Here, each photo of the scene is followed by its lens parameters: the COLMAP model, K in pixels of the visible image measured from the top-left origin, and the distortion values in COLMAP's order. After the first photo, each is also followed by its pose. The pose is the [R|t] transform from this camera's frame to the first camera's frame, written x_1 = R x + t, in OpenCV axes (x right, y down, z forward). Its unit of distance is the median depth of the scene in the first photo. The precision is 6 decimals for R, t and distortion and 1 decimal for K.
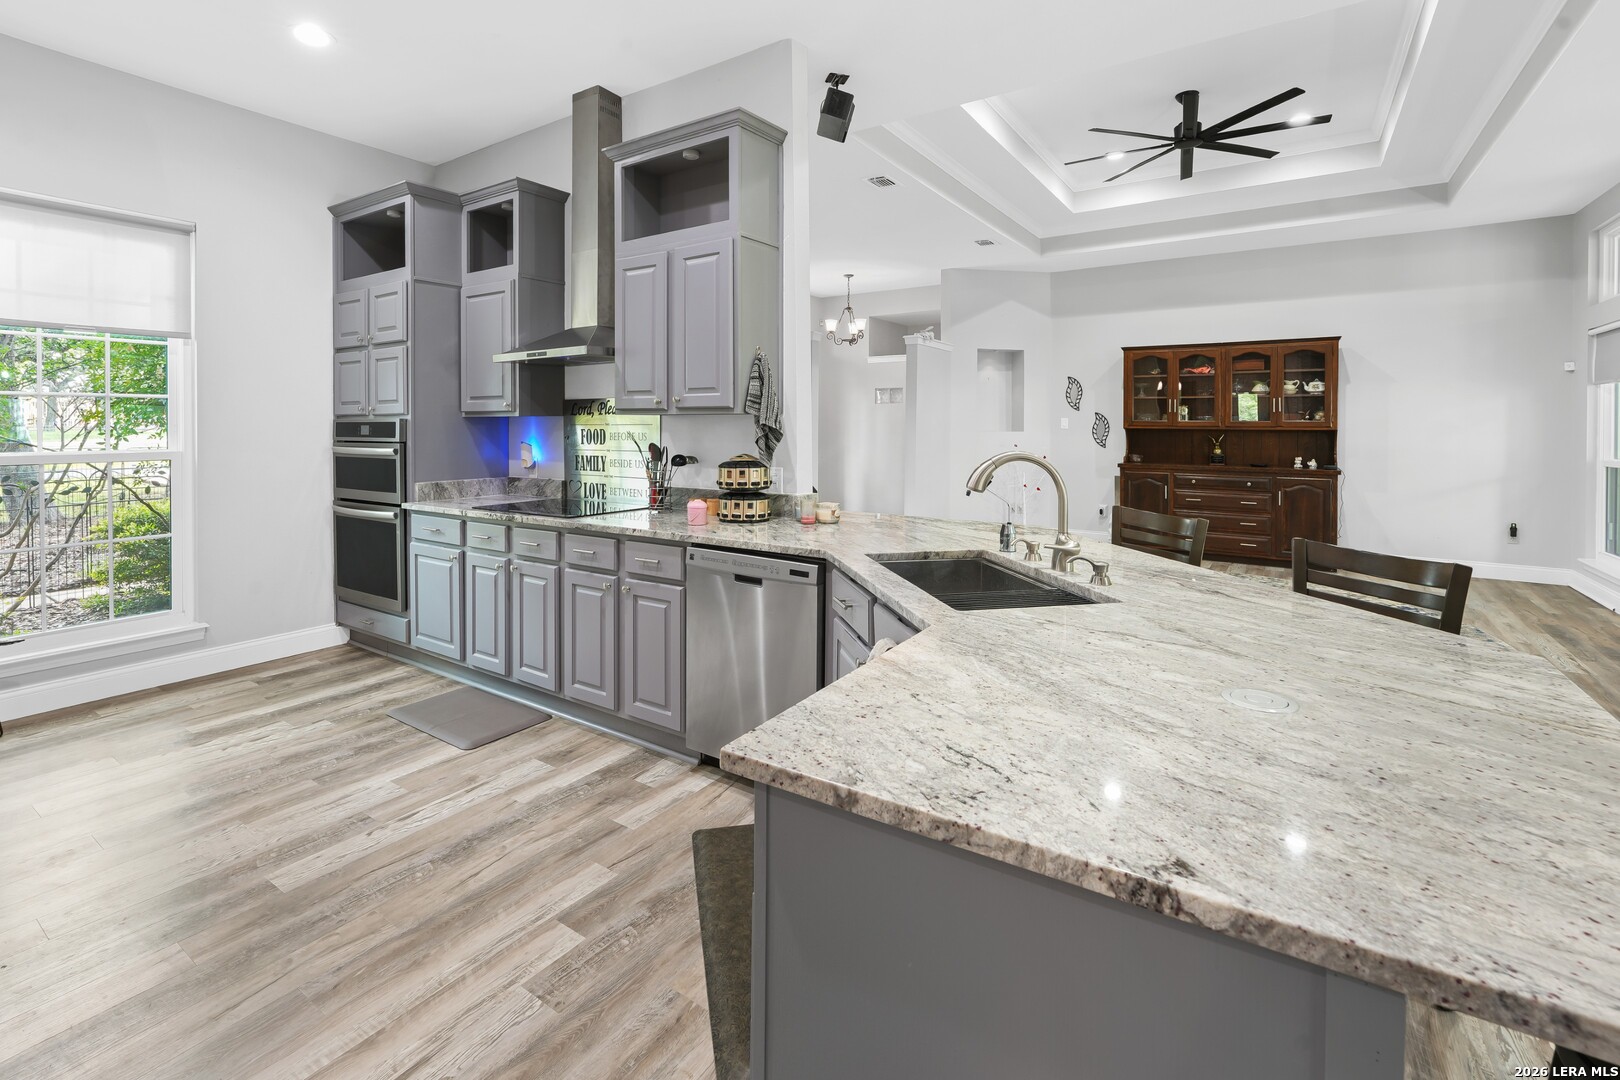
lens RADIAL K [[738.4, 0, 792.4], [0, 738.4, 435.8], [0, 0, 1]] dist [-0.006957, 0.003579]
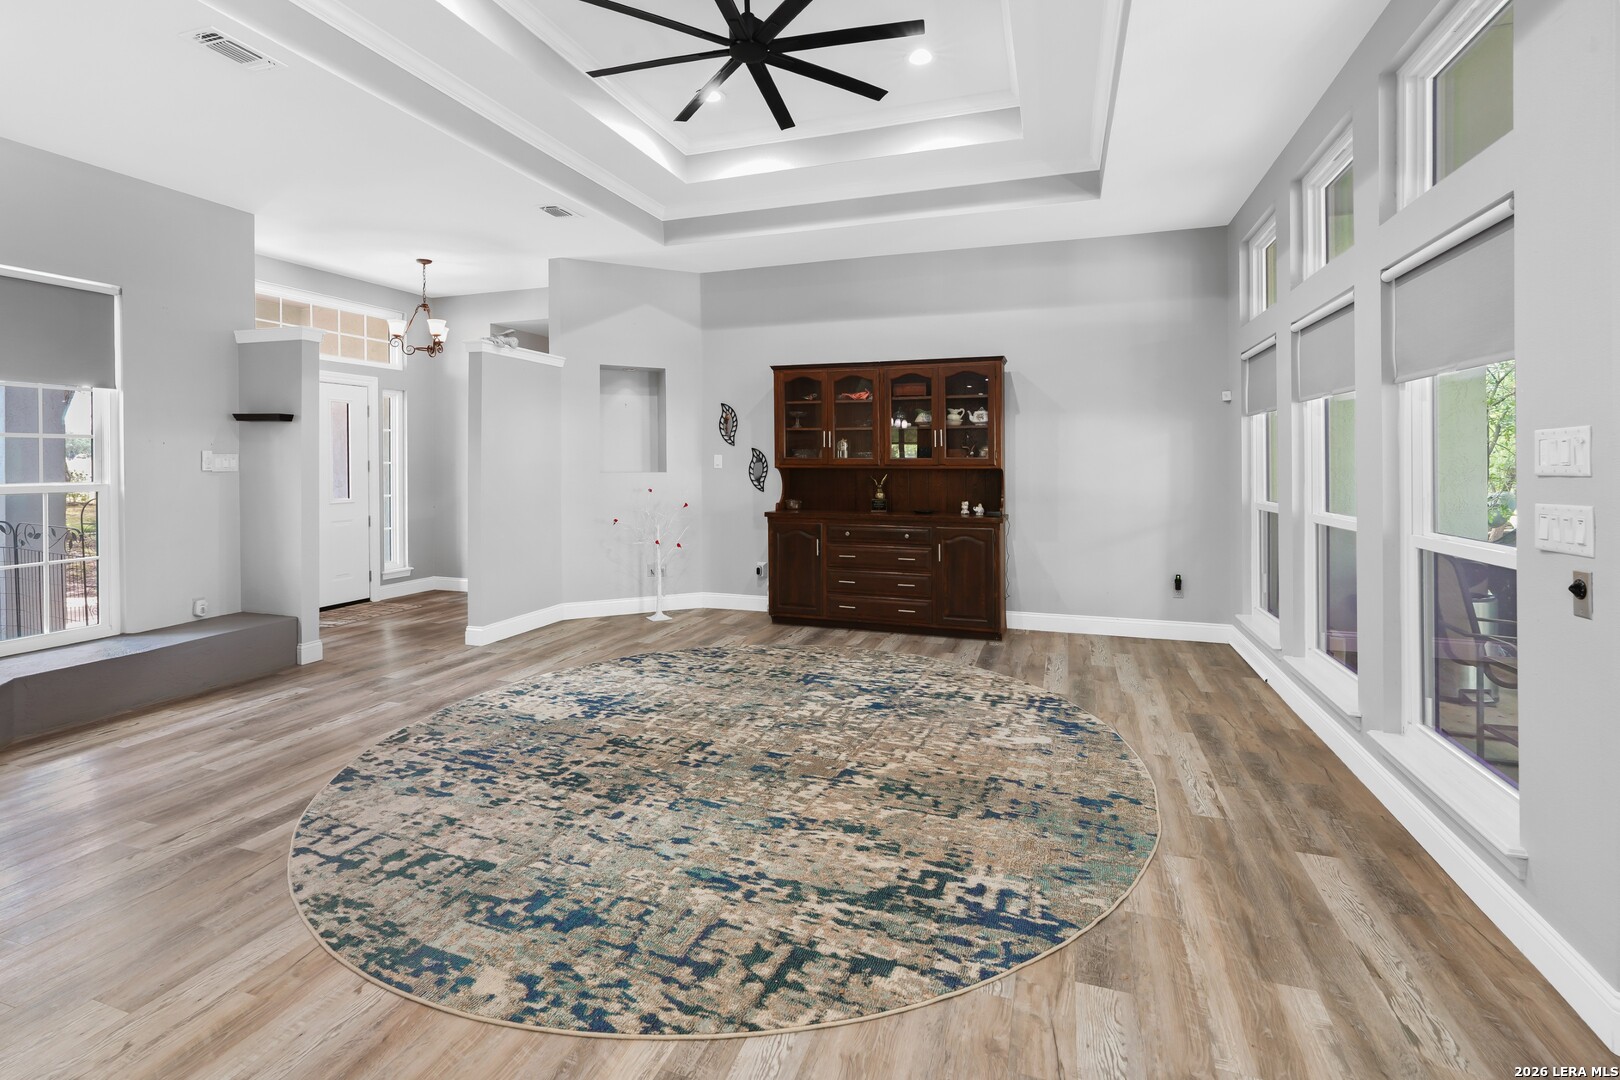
lens RADIAL K [[738.4, 0, 796.1], [0, 738.4, 462.5], [0, 0, 1]] dist [-0.006957, 0.003579]
pose [[0.968923, -0.004233, 0.247326, 0.183436], [0.007709, 0.999885, -0.013087, -0.003379], [-0.247242, 0.014587, 0.968844, 0.147936]]
